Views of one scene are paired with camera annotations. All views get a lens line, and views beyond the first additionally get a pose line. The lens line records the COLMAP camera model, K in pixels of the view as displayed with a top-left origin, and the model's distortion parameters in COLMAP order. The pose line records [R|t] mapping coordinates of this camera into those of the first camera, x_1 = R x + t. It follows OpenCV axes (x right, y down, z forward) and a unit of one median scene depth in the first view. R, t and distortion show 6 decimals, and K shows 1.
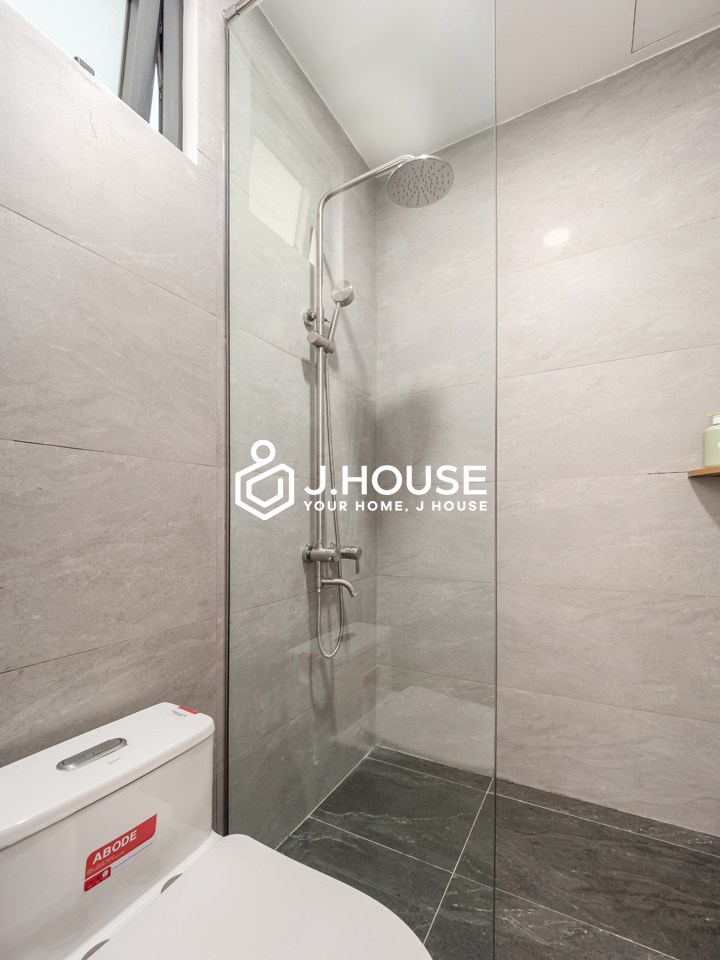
lens RADIAL K [[424.7, 0, 359.9], [0, 424.7, 525.0], [0, 0, 1]] dist [-0.001974, -0.004931]
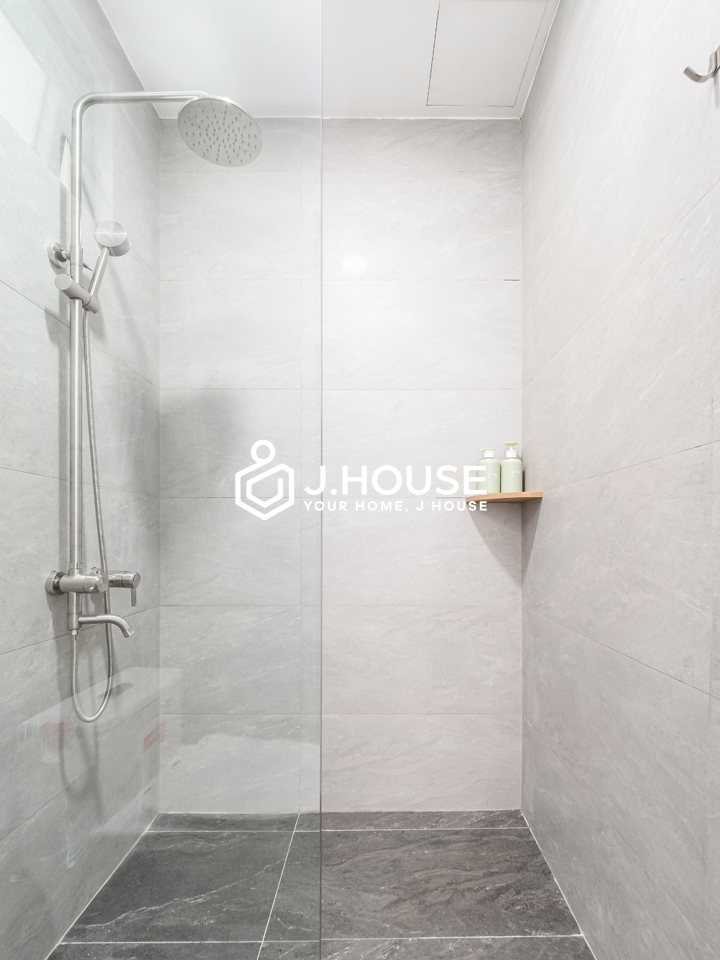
lens RADIAL K [[411.2, 0, 359.4], [0, 411.2, 549.8], [0, 0, 1]] dist [-0.006936, -0.000963]
pose [[0.870809, -0.001757, 0.491618, -0.015345], [-0.000733, 0.999988, 0.004871, 0.007884], [-0.491620, -0.004602, 0.870798, 0.144894]]
